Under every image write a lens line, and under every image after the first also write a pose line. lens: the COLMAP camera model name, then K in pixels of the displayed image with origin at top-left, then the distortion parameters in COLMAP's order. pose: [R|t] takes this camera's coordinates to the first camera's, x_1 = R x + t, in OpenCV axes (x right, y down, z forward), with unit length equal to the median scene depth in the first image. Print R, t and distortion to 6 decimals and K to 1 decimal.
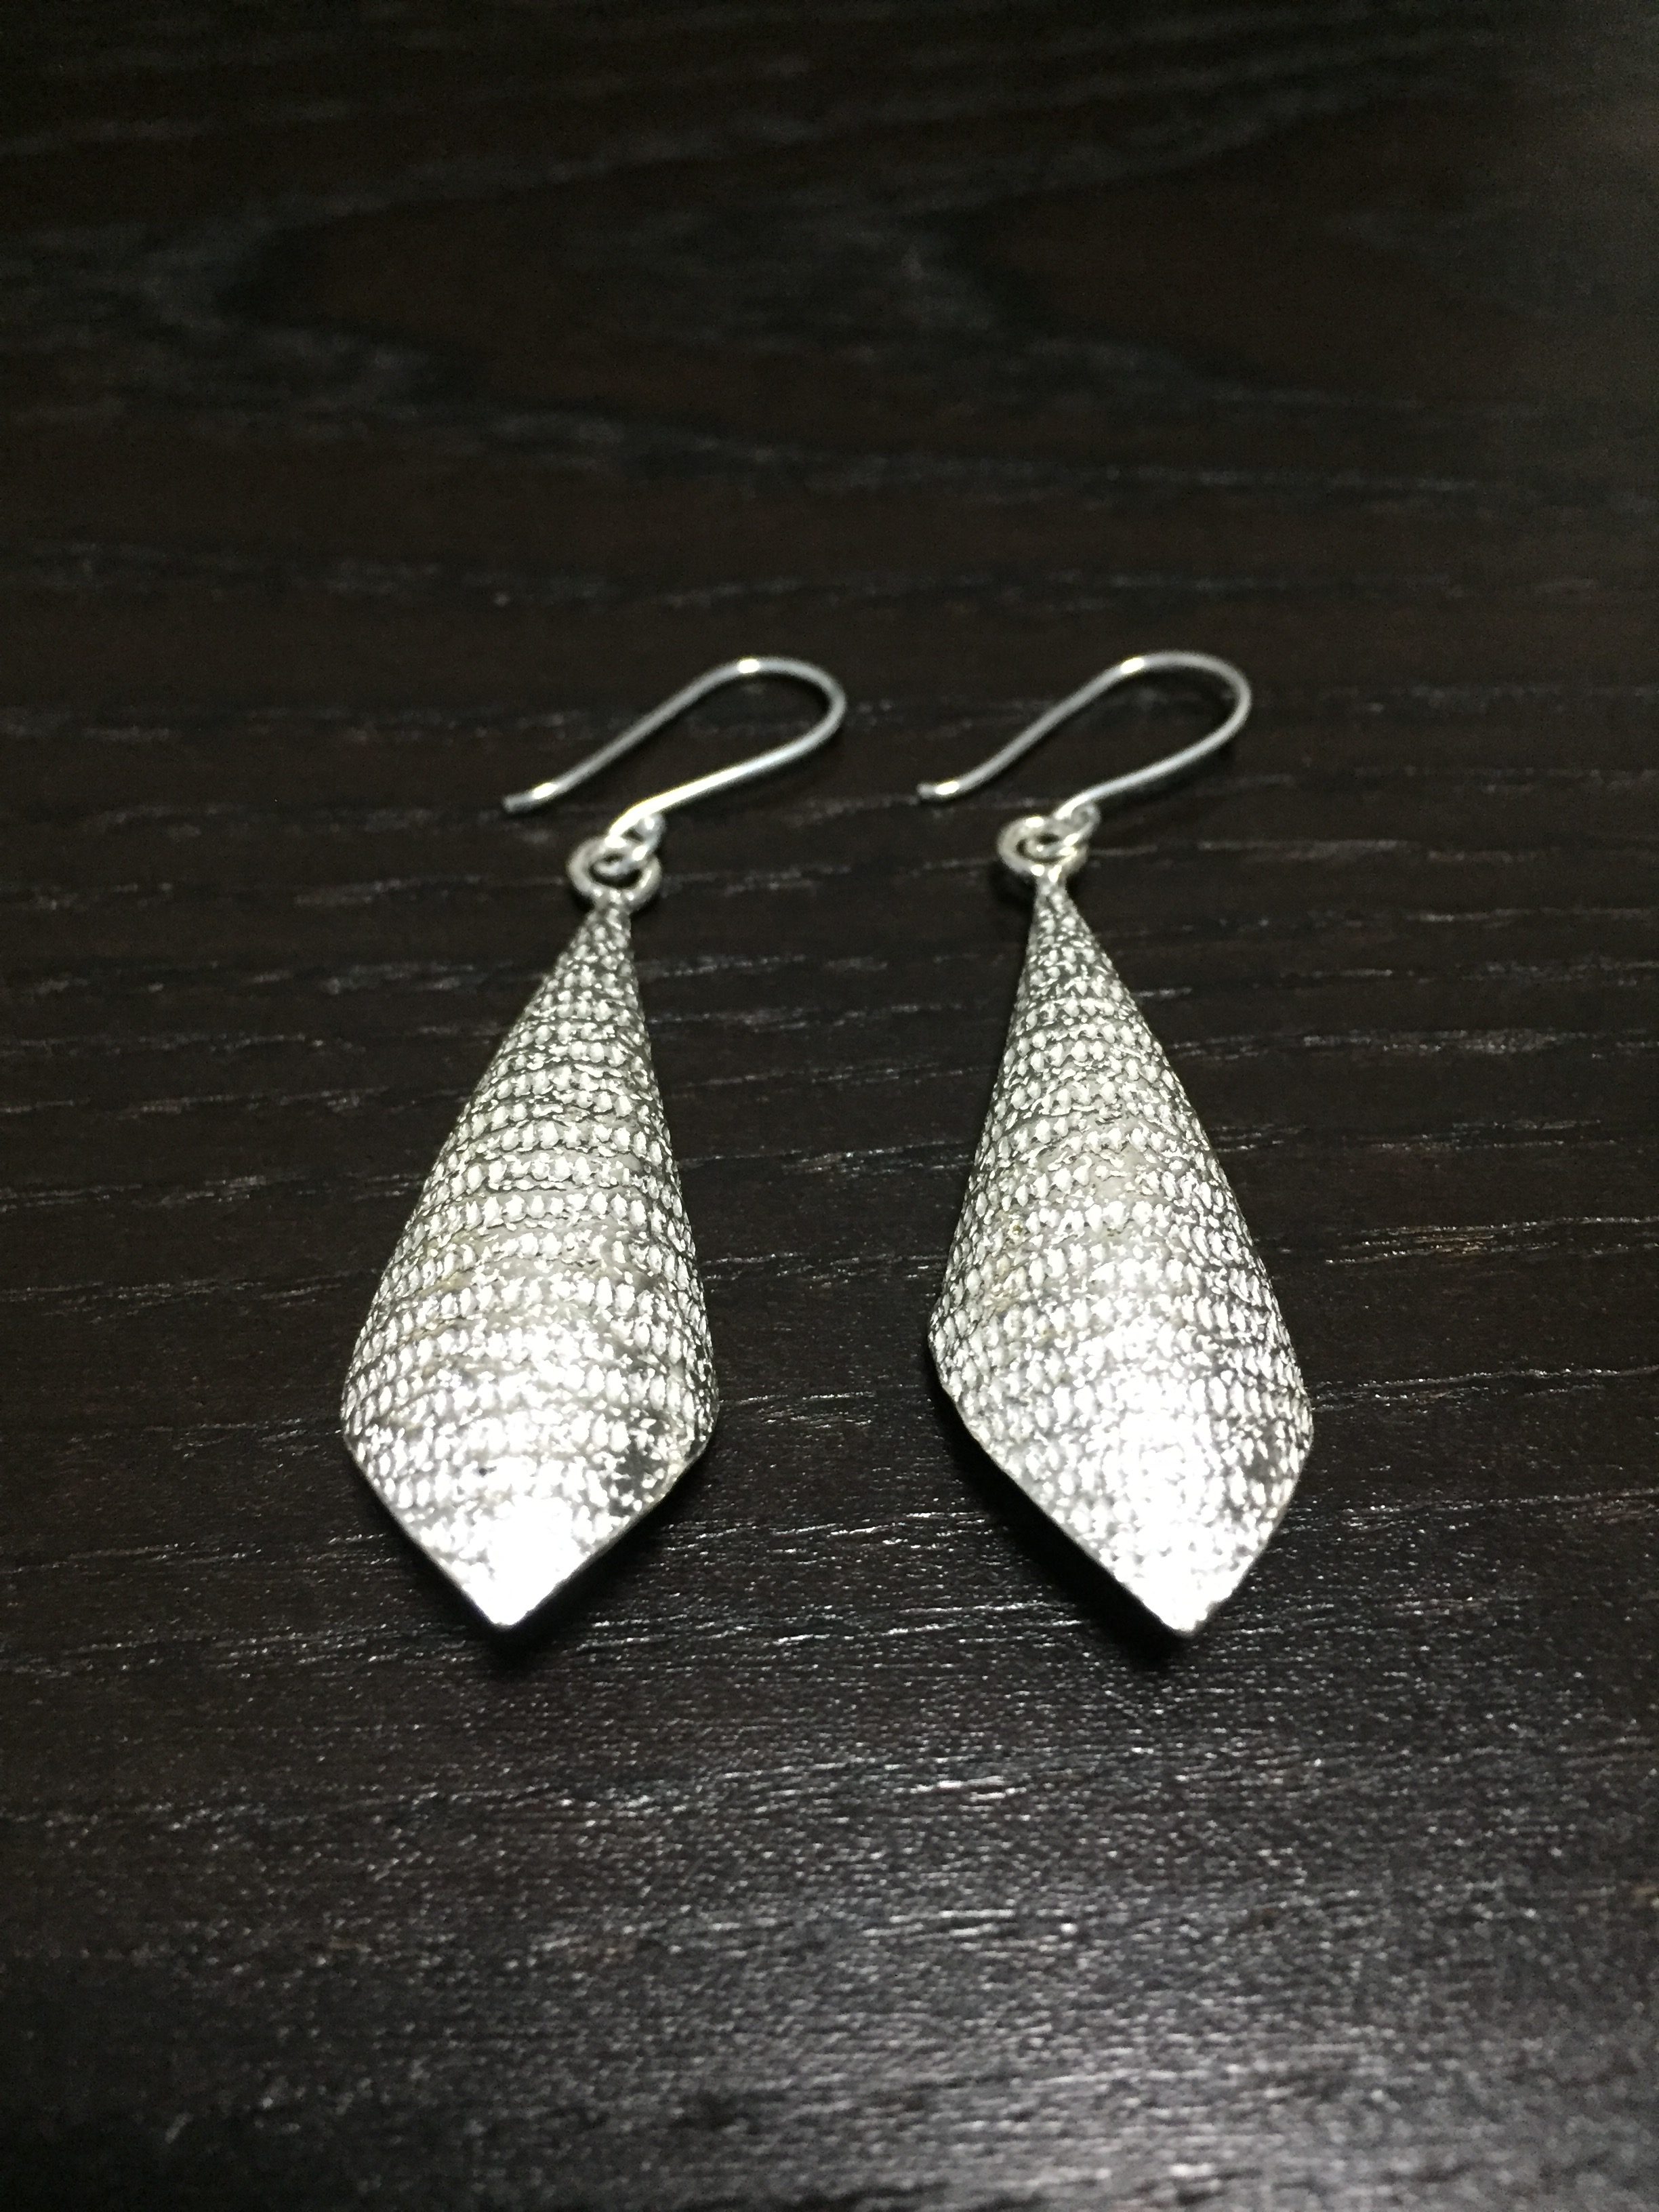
lens RADIAL K [[2054.1, 0, 848.4], [0, 2054.1, 1125.0], [0, 0, 1]] dist [0.015496, 0.000000]
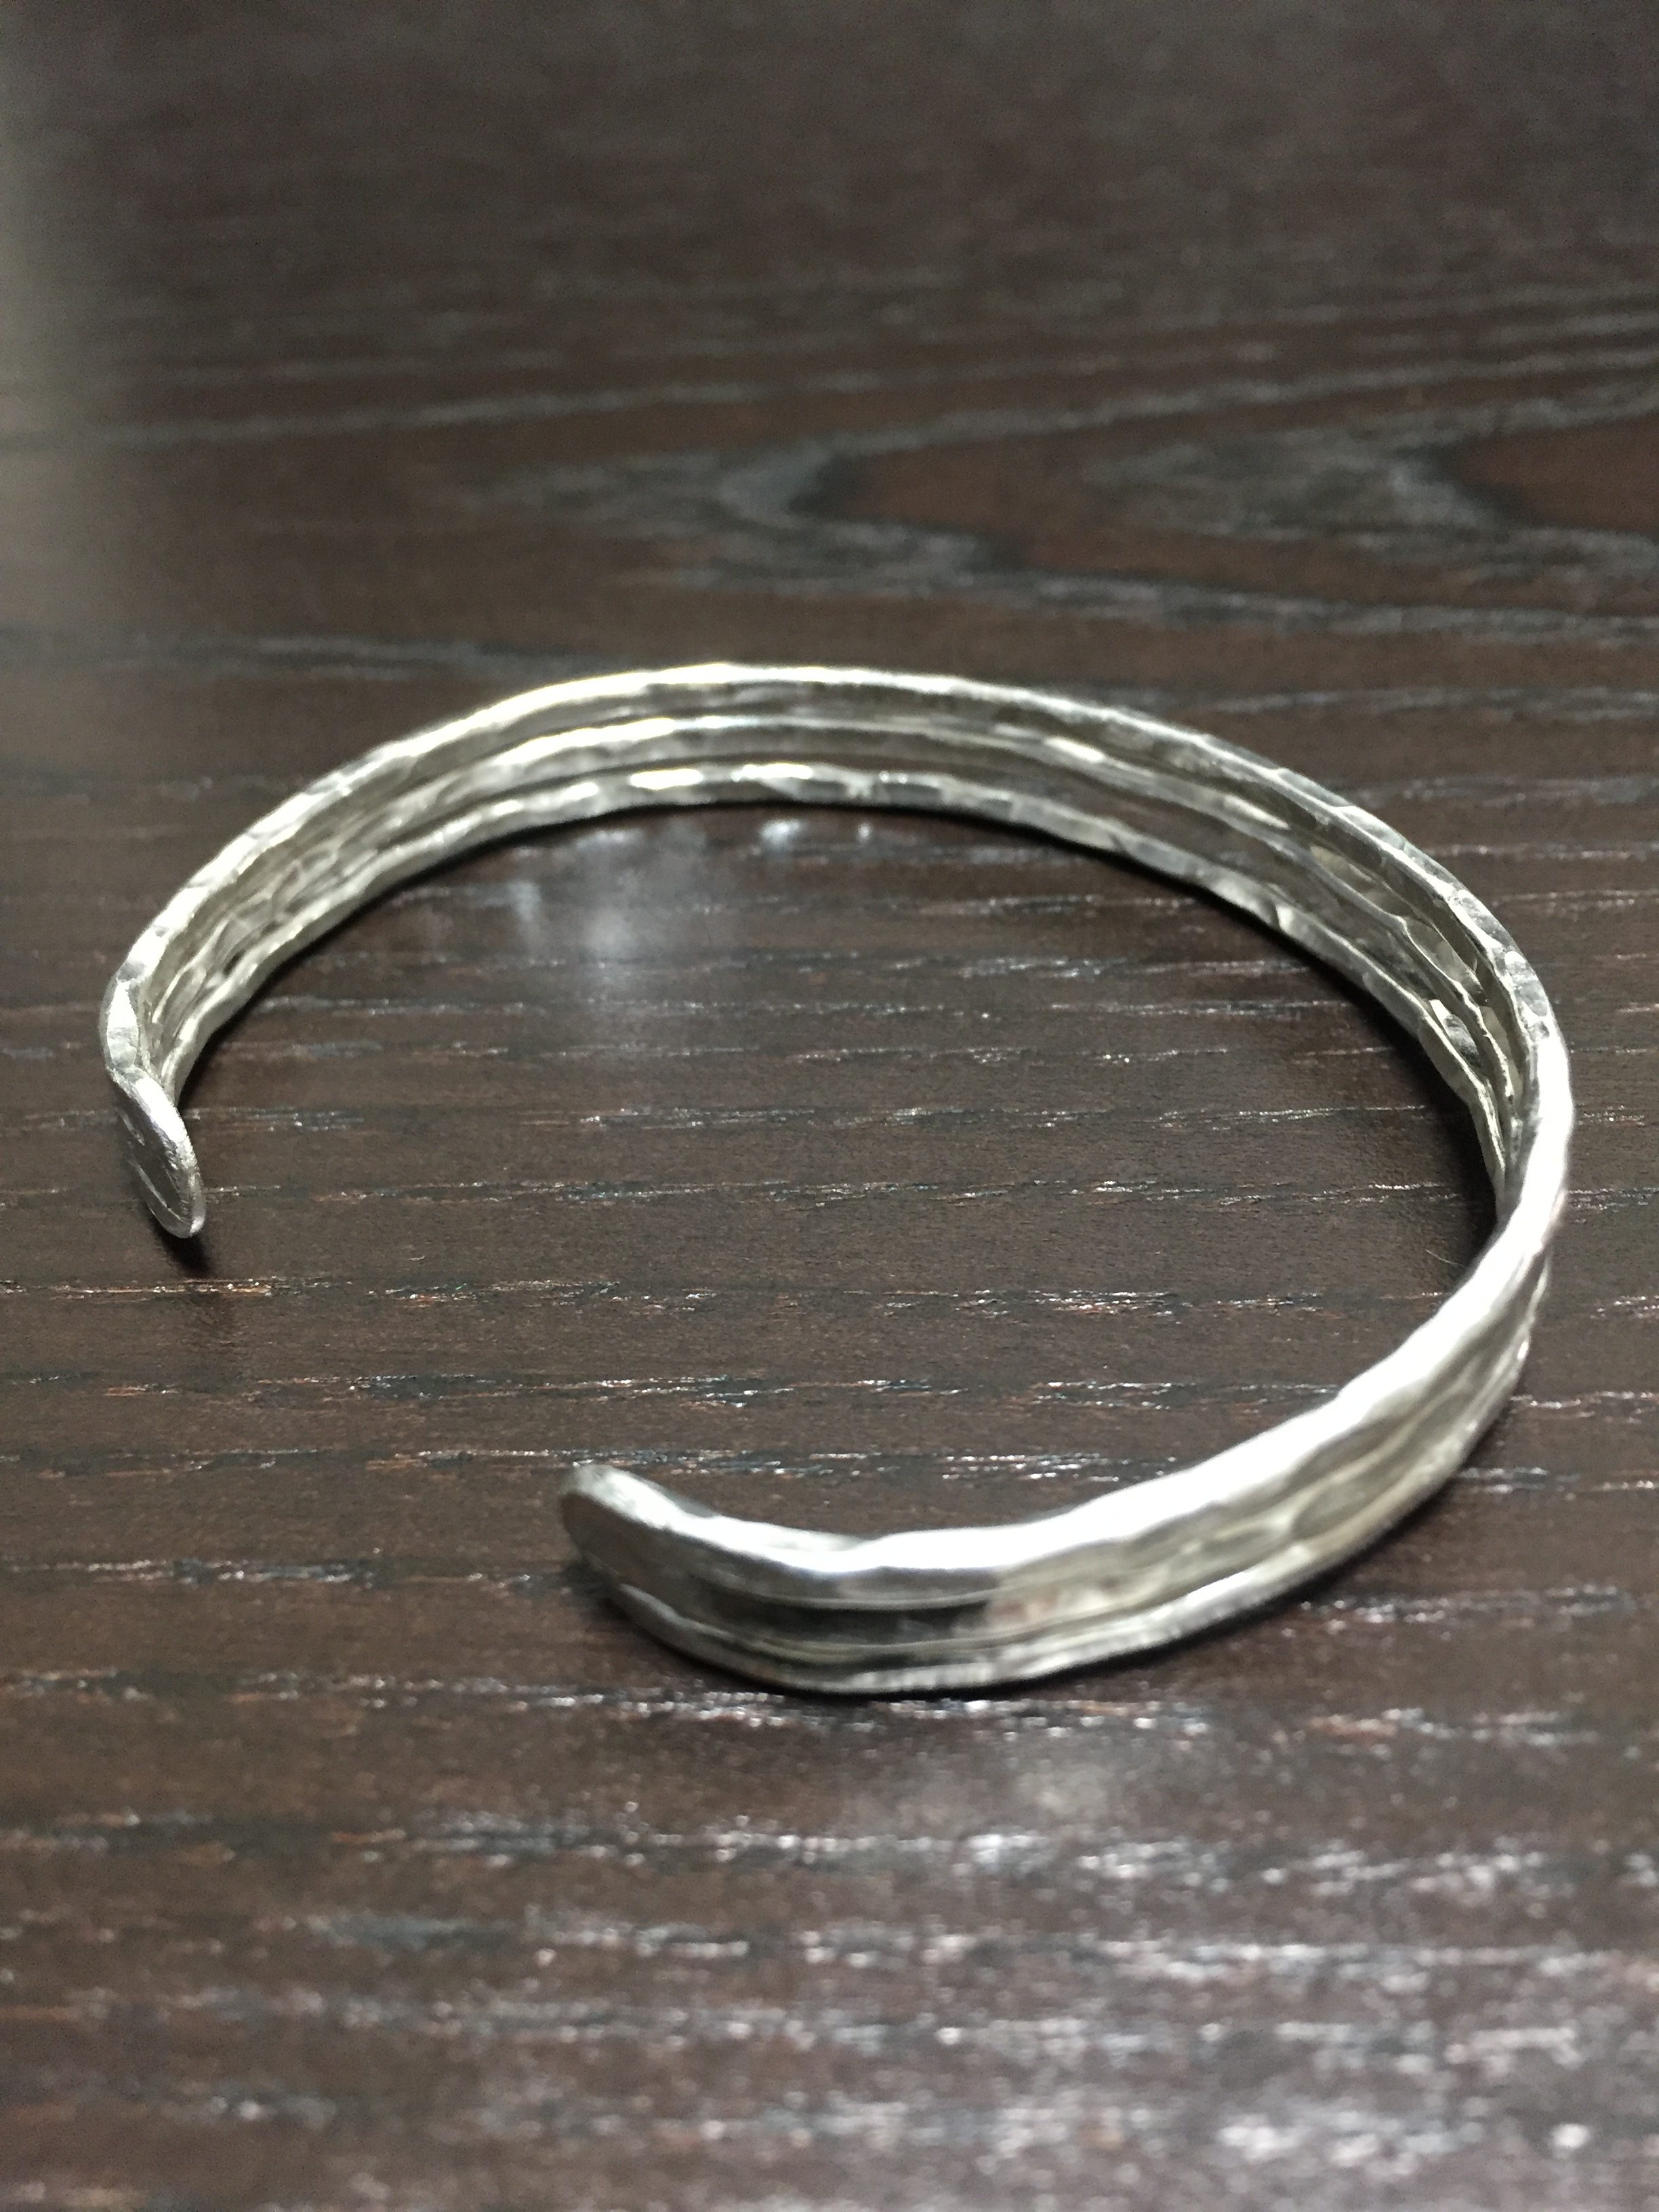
lens RADIAL K [[2054.1, 0, 827.4], [0, 2054.1, 1089.3], [0, 0, 1]] dist [0.015496, 0.000000]
pose [[0.993603, 0.030621, -0.108700, -0.191015], [-0.055062, 0.971733, -0.229572, 0.233889], [0.098598, 0.234089, 0.967203, -0.047629]]
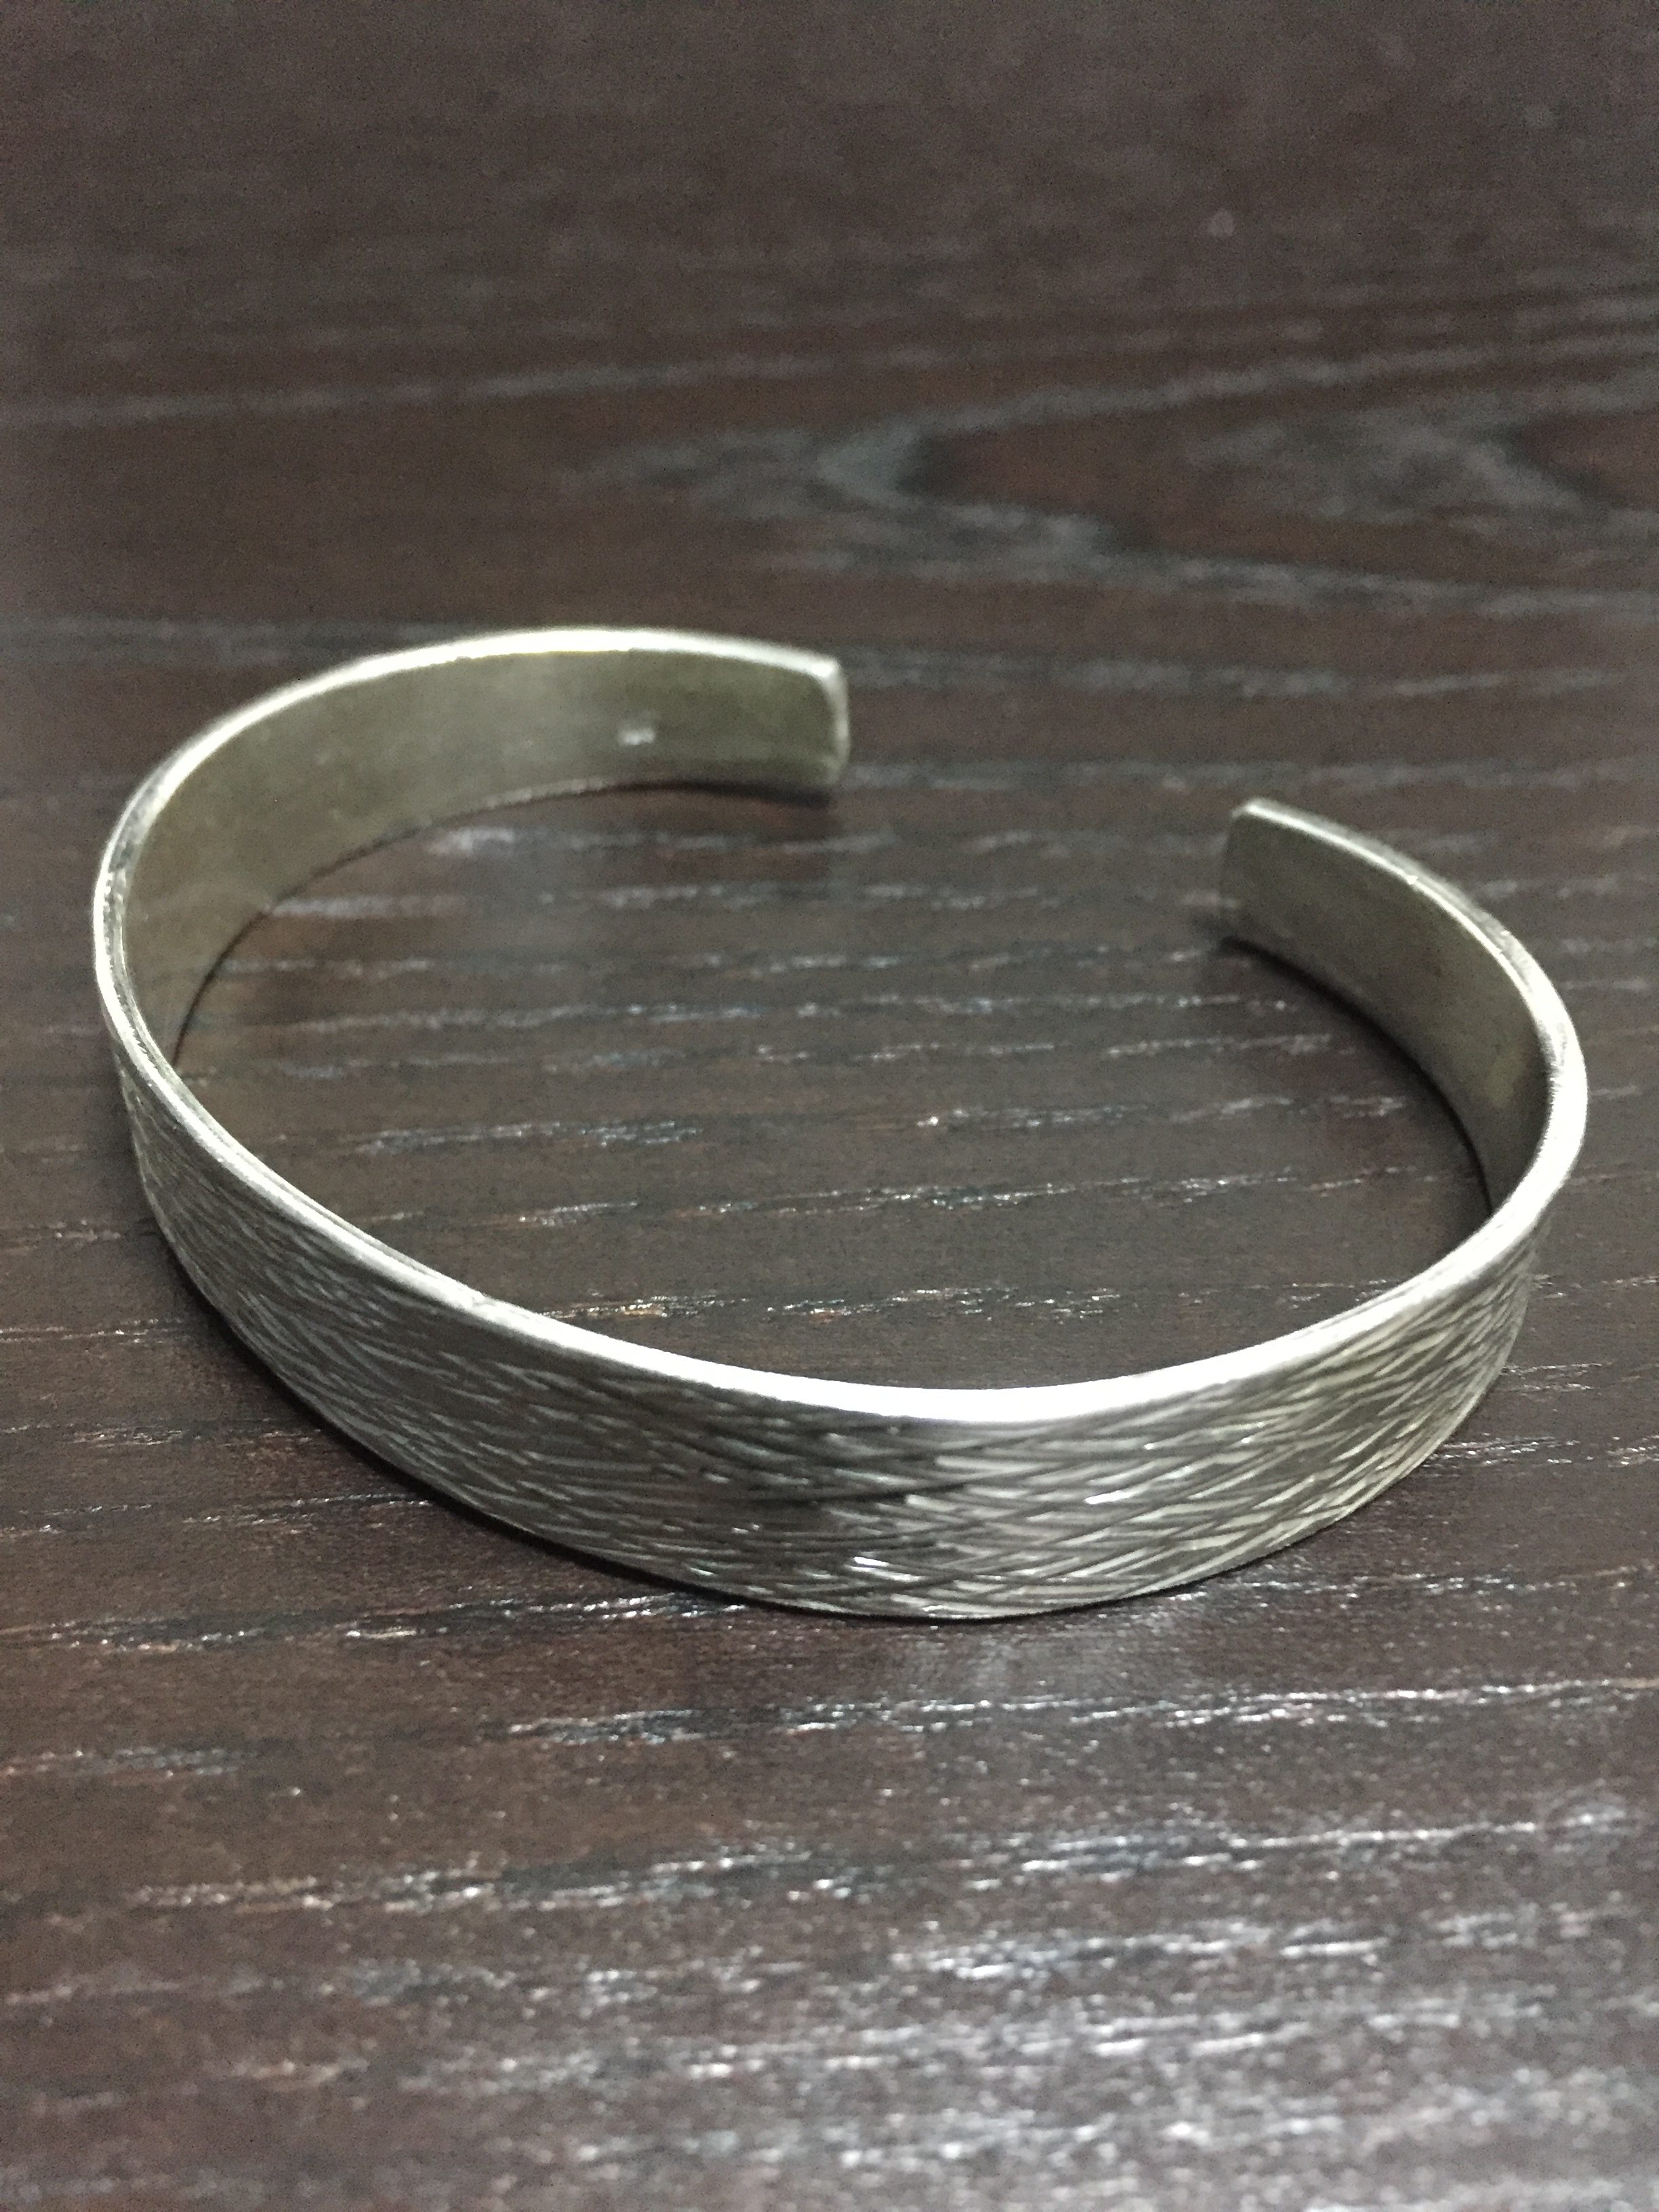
lens RADIAL K [[2054.1, 0, 828.6], [0, 2054.1, 1099.9], [0, 0, 1]] dist [0.015496, 0.000000]
pose [[0.999886, -0.000219, 0.015101, -0.463193], [0.003359, 0.978085, -0.208181, 0.221452], [-0.014724, 0.208208, 0.977974, -0.060460]]
